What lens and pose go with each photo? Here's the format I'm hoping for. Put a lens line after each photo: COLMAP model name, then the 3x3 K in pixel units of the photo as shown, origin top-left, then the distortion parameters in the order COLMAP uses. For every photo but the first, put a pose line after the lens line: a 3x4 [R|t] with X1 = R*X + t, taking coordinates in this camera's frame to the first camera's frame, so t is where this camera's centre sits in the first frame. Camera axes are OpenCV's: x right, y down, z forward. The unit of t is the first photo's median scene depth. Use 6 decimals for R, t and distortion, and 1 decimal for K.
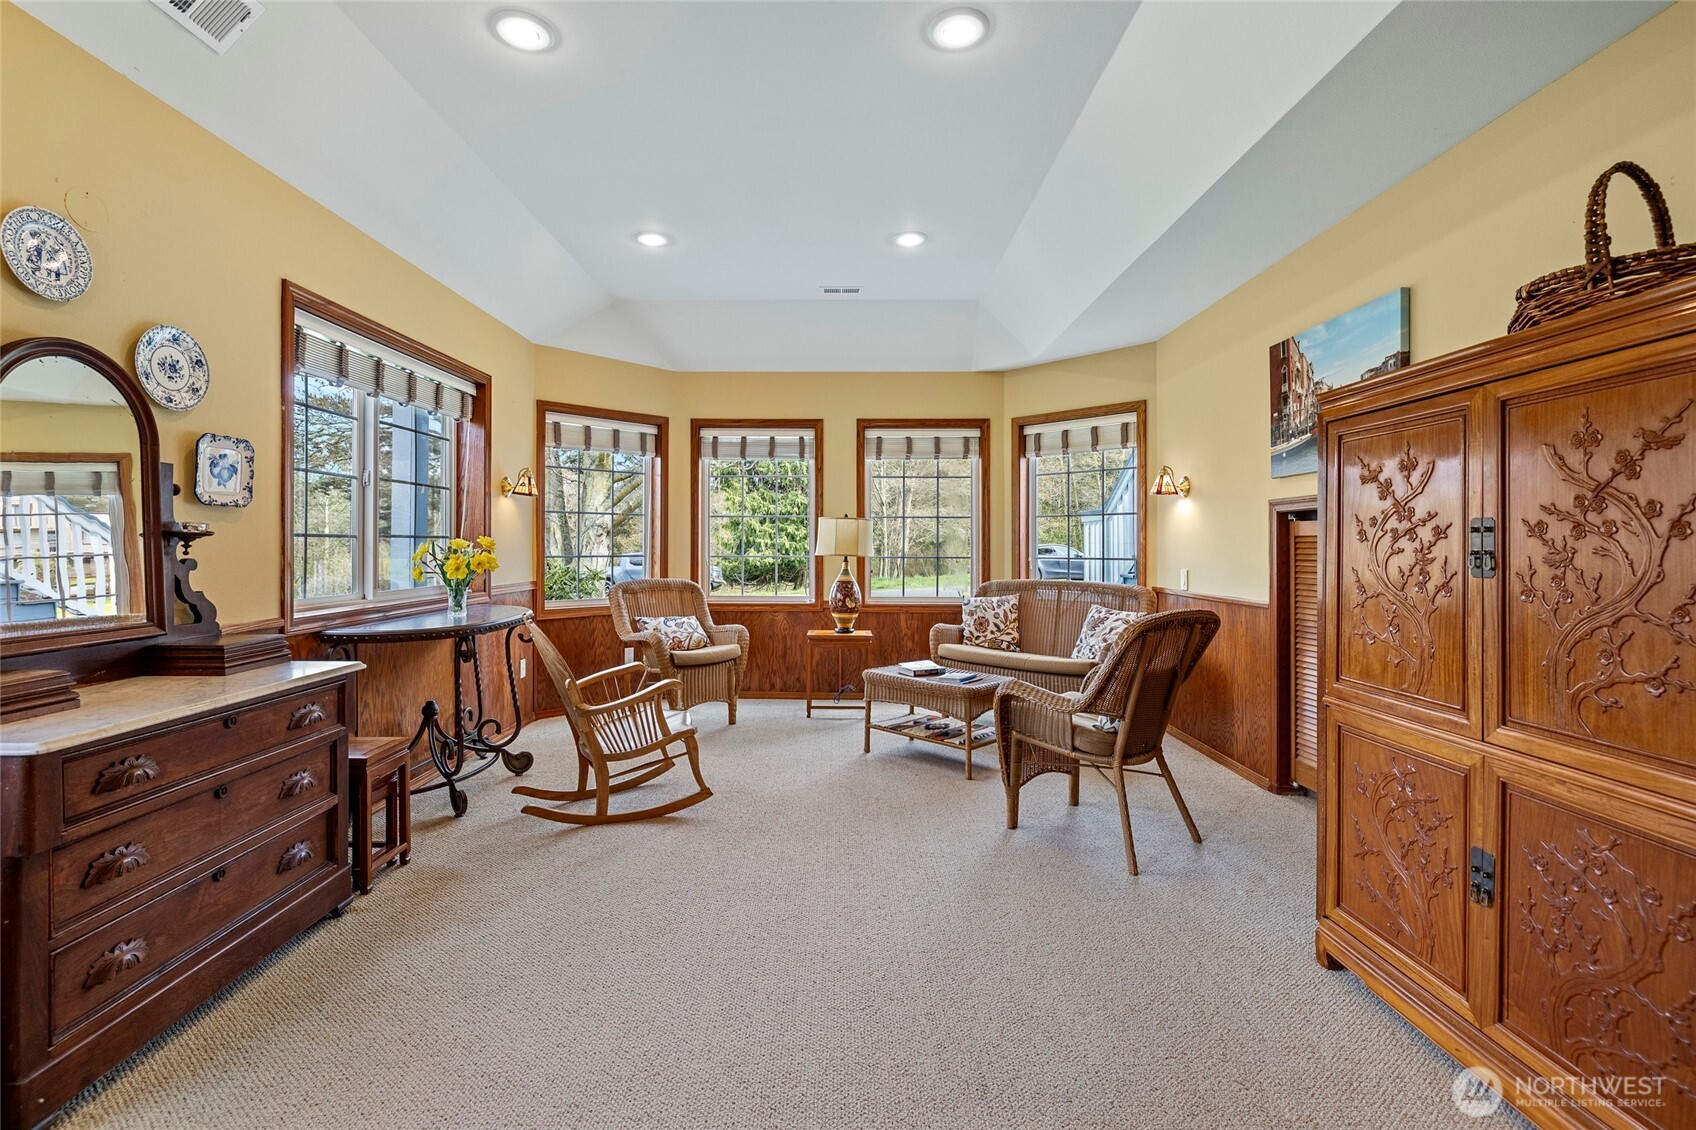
lens RADIAL K [[812.2, 0, 849.0], [0, 812.2, 540.8], [0, 0, 1]] dist [-0.000589, -0.000037]
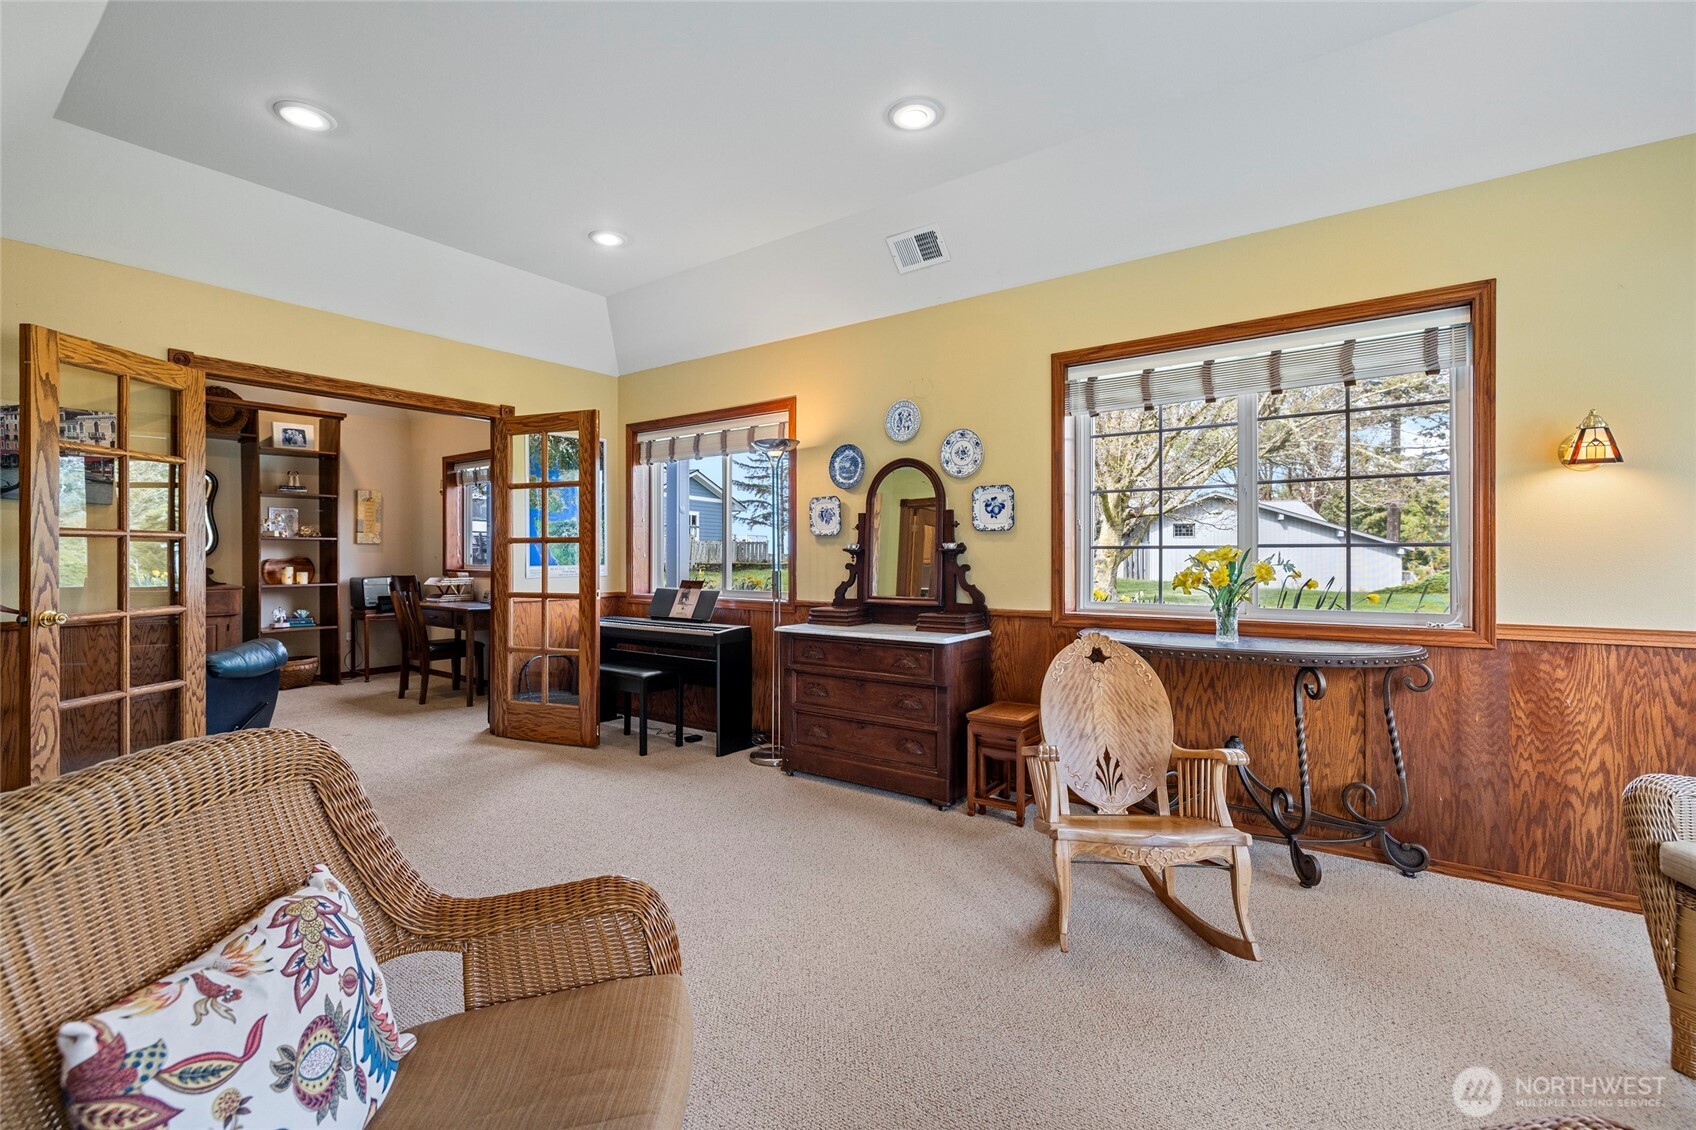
lens RADIAL K [[757.6, 0, 840.3], [0, 757.6, 553.1], [0, 0, 1]] dist [-0.002406, 0.000021]
pose [[-0.606679, -0.002795, -0.794942, 0.560399], [0.000980, 0.999990, -0.004264, 0.005751], [0.794946, -0.003366, -0.606670, 1.666728]]
